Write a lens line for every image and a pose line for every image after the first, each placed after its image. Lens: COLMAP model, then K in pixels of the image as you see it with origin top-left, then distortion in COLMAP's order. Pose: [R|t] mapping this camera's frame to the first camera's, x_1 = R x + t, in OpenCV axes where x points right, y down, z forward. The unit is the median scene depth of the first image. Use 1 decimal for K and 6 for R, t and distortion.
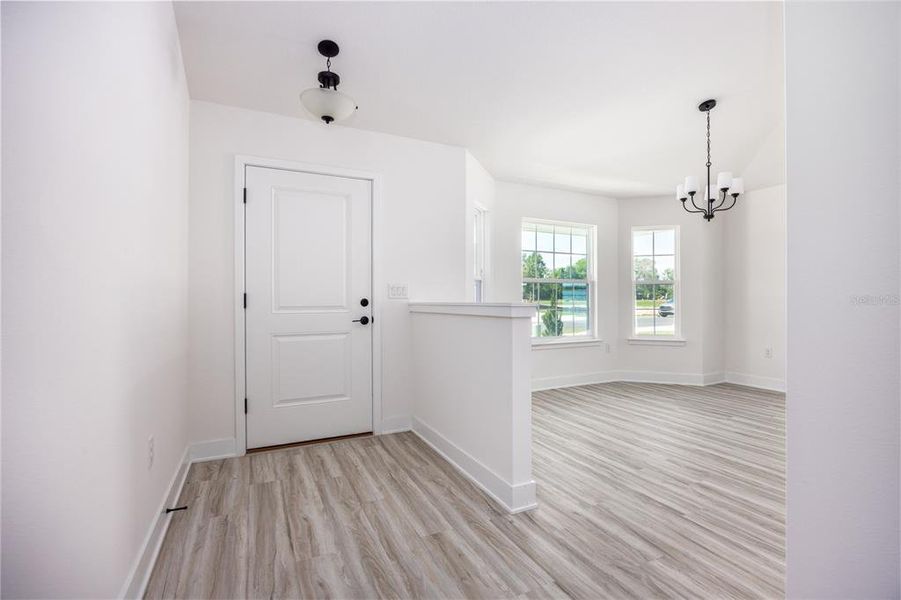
lens RADIAL K [[399.6, 0, 453.4], [0, 399.6, 299.7], [0, 0, 1]] dist [-0.018082, 0.000156]
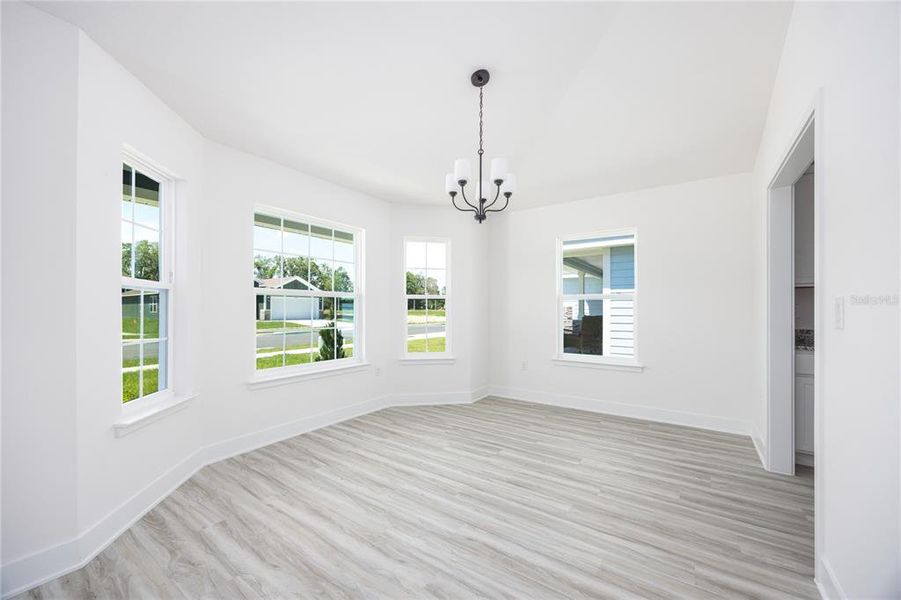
lens RADIAL K [[351.8, 0, 440.9], [0, 351.8, 308.7], [0, 0, 1]] dist [0.000272, 0.000051]
pose [[0.885367, 0.005600, 0.464860, 0.241773], [-0.004297, 0.999983, -0.003861, -0.021541], [-0.464873, 0.001420, 0.885376, 0.403772]]
